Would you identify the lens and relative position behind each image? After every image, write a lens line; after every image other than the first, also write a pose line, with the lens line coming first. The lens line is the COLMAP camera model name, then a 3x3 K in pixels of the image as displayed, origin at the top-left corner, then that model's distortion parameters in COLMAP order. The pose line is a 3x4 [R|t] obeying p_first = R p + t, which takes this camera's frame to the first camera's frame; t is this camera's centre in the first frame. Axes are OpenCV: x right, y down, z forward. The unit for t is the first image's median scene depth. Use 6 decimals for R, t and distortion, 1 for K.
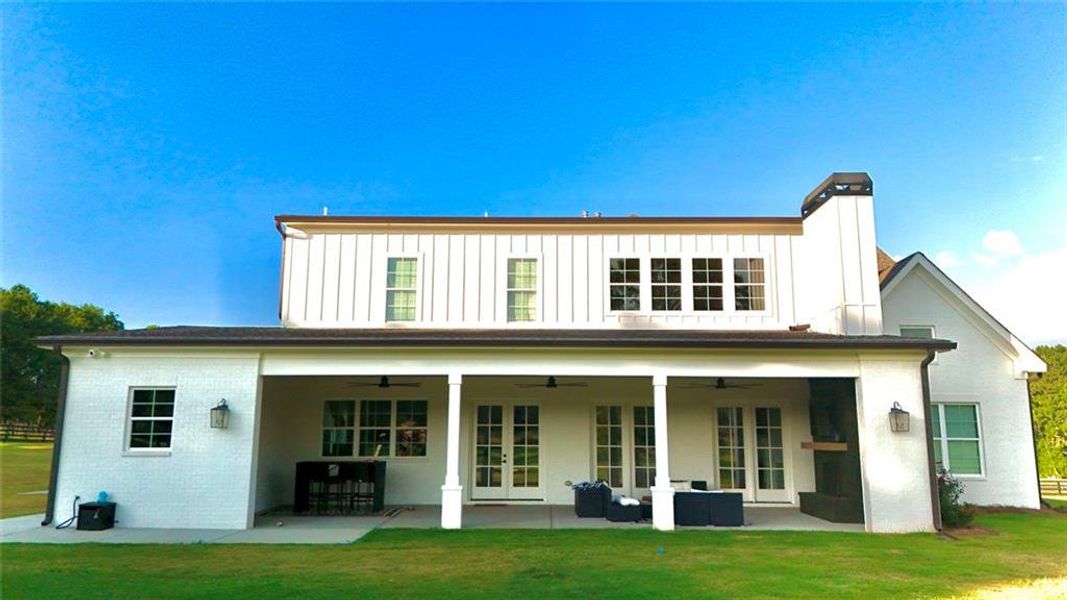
lens RADIAL K [[801.6, 0, 533.4], [0, 801.6, 274.1], [0, 0, 1]] dist [0.032380, 0.002900]
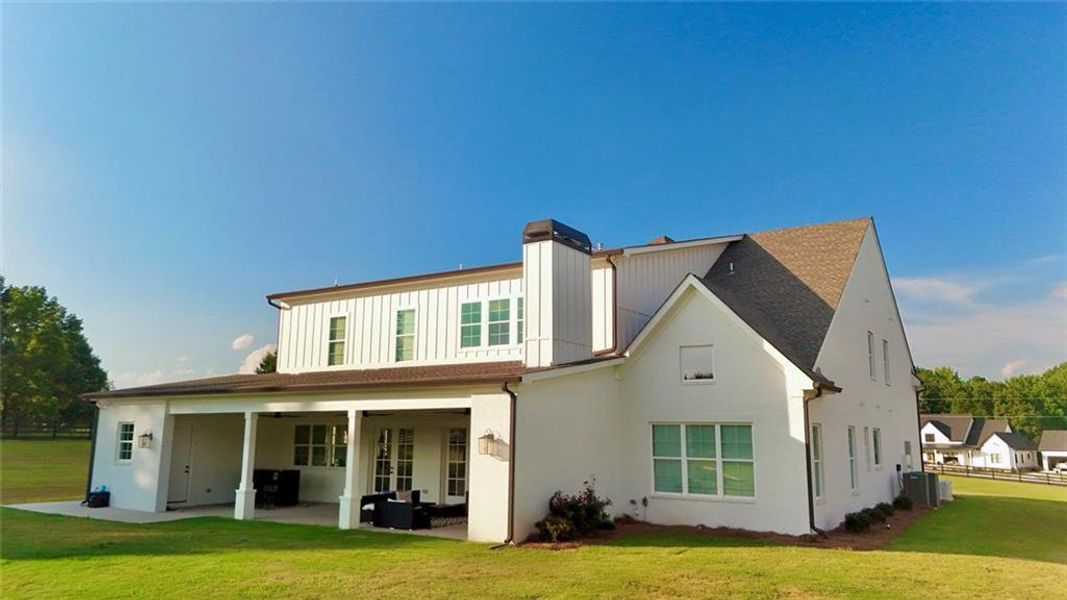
lens RADIAL K [[776.8, 0, 533.5], [0, 776.8, 300.0], [0, 0, 1]] dist [0.116022, -0.143708]
pose [[0.836551, -0.092486, -0.540026, 0.844156], [0.101979, 0.994710, -0.012381, -0.000104], [0.538314, -0.044714, 0.841557, 0.087397]]
